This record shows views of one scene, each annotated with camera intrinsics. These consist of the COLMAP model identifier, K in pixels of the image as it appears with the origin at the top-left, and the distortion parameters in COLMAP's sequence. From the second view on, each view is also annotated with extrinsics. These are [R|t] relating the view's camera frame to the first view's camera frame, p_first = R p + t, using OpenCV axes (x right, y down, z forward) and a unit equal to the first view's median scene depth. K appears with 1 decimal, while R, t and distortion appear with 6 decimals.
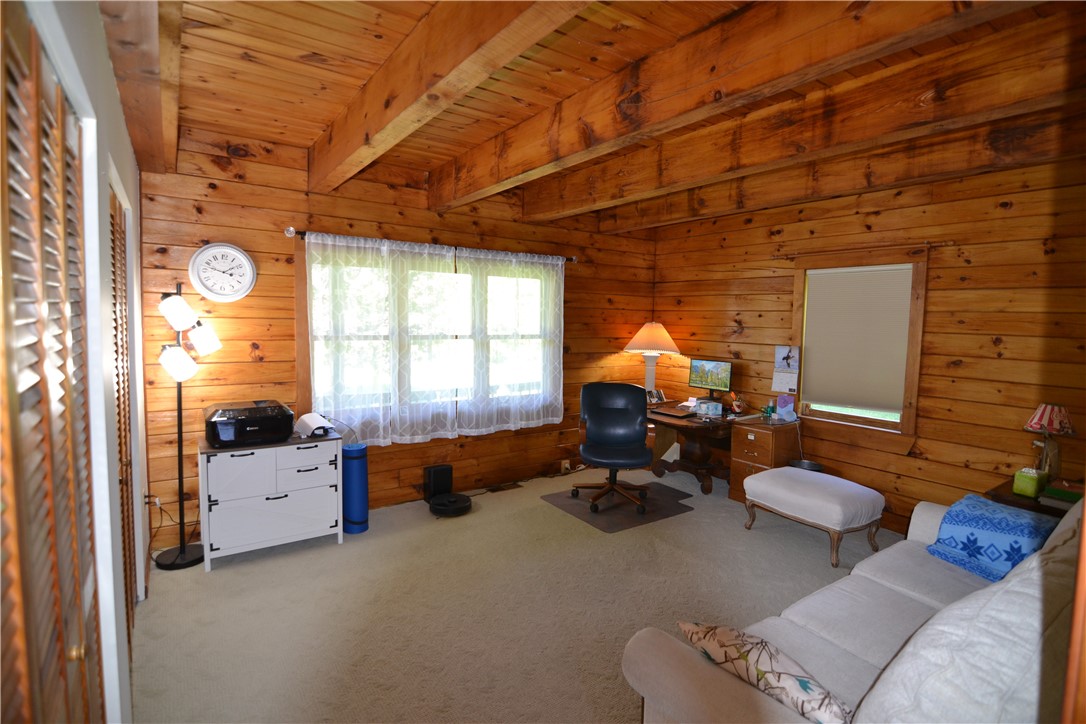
lens RADIAL K [[535.9, 0, 540.6], [0, 535.9, 358.6], [0, 0, 1]] dist [-0.009908, -0.006409]
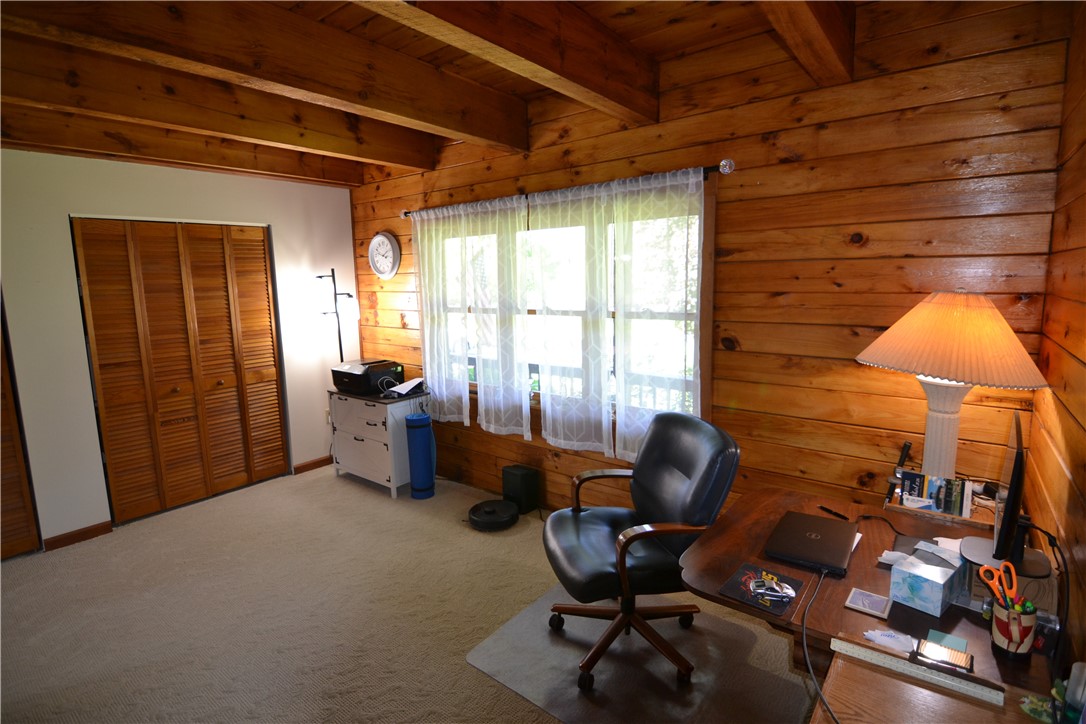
lens RADIAL K [[535.9, 0, 539.3], [0, 535.9, 356.0], [0, 0, 1]] dist [-0.009908, -0.006409]
pose [[0.278294, 0.113886, -0.953720, 0.582754], [-0.047209, 0.993367, 0.104845, -0.059193], [0.959335, 0.015846, 0.281825, 0.785207]]
